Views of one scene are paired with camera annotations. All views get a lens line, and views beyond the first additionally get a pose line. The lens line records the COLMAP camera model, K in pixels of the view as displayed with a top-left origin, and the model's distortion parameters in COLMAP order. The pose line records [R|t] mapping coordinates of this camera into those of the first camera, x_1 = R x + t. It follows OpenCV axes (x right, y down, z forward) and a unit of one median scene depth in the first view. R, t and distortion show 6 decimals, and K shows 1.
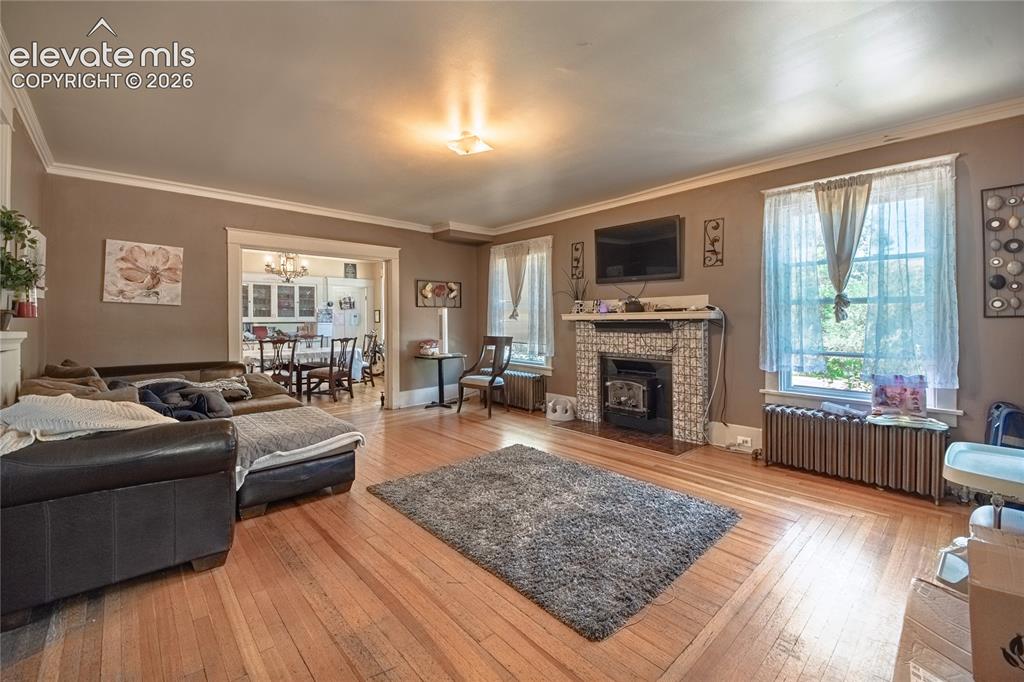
lens RADIAL K [[420.3, 0, 502.6], [0, 420.3, 319.3], [0, 0, 1]] dist [0.003445, -0.000291]
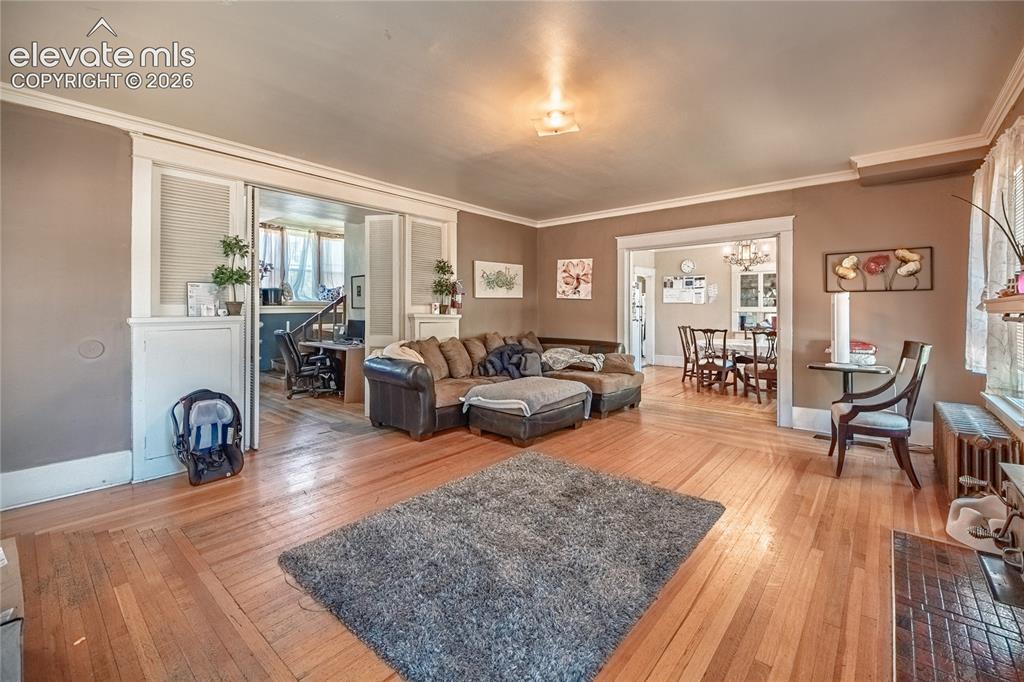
lens RADIAL K [[420.3, 0, 527.1], [0, 420.3, 306.9], [0, 0, 1]] dist [0.003445, -0.000291]
pose [[0.147634, -0.002053, -0.989040, 0.602688], [-0.001837, 0.999996, -0.002350, -0.003447], [0.989040, 0.002164, 0.147629, 0.579970]]
